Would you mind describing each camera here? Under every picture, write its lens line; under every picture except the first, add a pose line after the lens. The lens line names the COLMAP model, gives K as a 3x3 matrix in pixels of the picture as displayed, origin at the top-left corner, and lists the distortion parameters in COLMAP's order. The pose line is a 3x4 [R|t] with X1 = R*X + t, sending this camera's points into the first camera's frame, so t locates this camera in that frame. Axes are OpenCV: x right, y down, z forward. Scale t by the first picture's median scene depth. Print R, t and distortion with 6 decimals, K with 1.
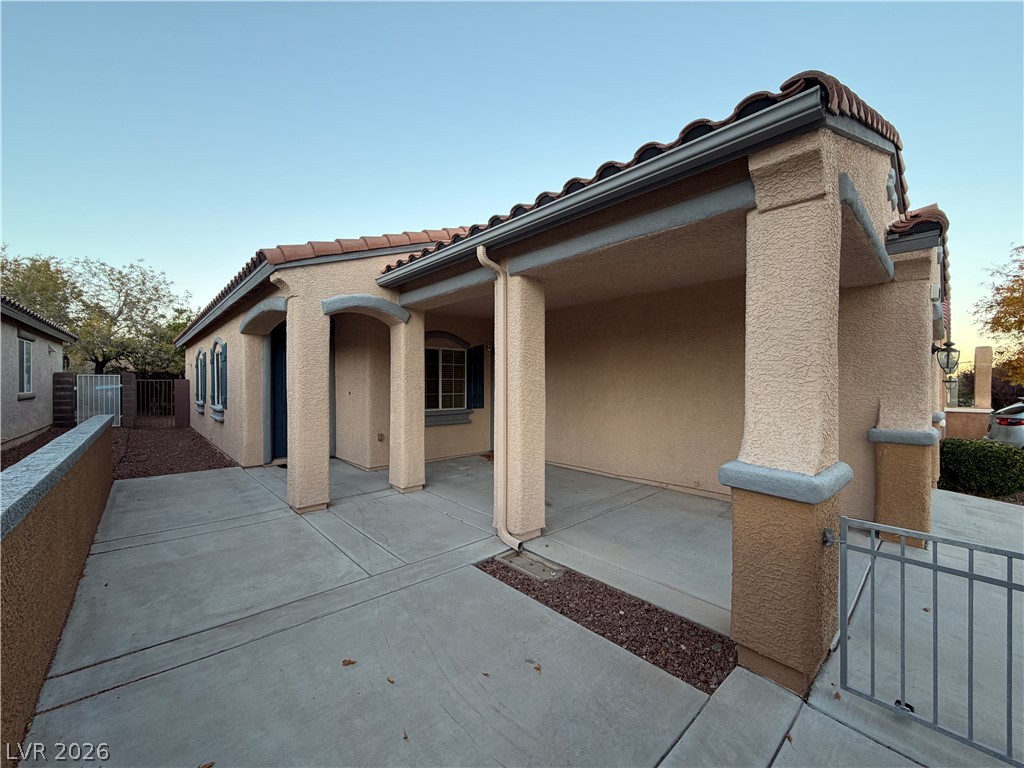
lens RADIAL K [[408.2, 0, 508.7], [0, 408.2, 385.3], [0, 0, 1]] dist [0.000184, 0.000149]
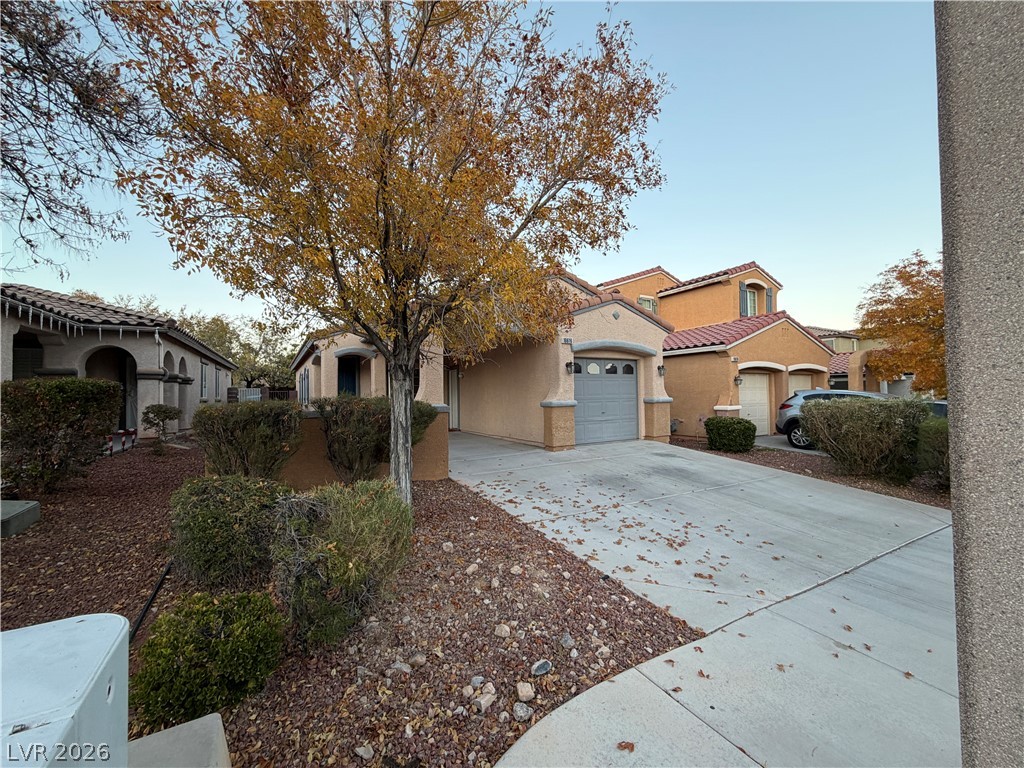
lens RADIAL K [[408.2, 0, 508.7], [0, 408.2, 385.3], [0, 0, 1]] dist [0.000184, 0.000149]
pose [[0.976733, -0.022379, -0.213290, 0.289471], [0.016623, 0.999449, -0.028744, 0.019592], [0.213815, 0.024530, 0.976566, -0.301360]]
